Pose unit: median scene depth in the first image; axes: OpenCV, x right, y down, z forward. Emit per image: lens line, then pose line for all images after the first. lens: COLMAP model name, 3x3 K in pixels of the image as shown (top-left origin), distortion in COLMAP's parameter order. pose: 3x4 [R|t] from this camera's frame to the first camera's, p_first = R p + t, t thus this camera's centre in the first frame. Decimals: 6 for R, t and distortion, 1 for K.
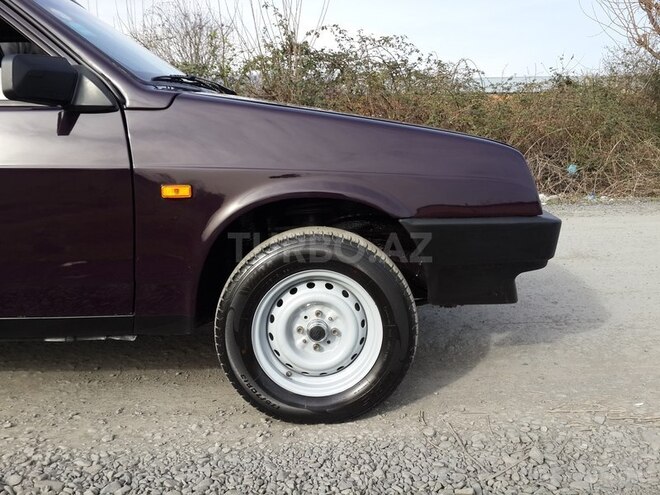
lens RADIAL K [[687.0, 0, 330.0], [0, 687.0, 247.5], [0, 0, 1]] dist [0.087873, -0.185988]
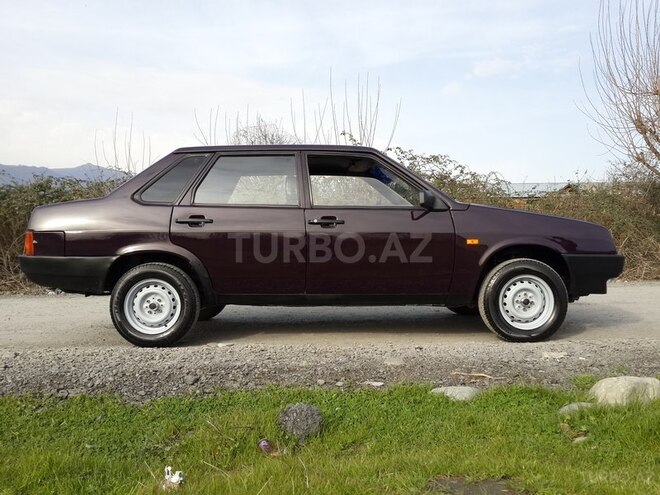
lens RADIAL K [[687.0, 0, 330.0], [0, 687.0, 247.5], [0, 0, 1]] dist [0.087873, -0.185988]
pose [[0.999996, -0.000730, -0.002770, -0.114391], [0.000314, 0.989095, -0.147277, 0.048110], [0.002847, 0.147275, 0.989091, -0.230665]]
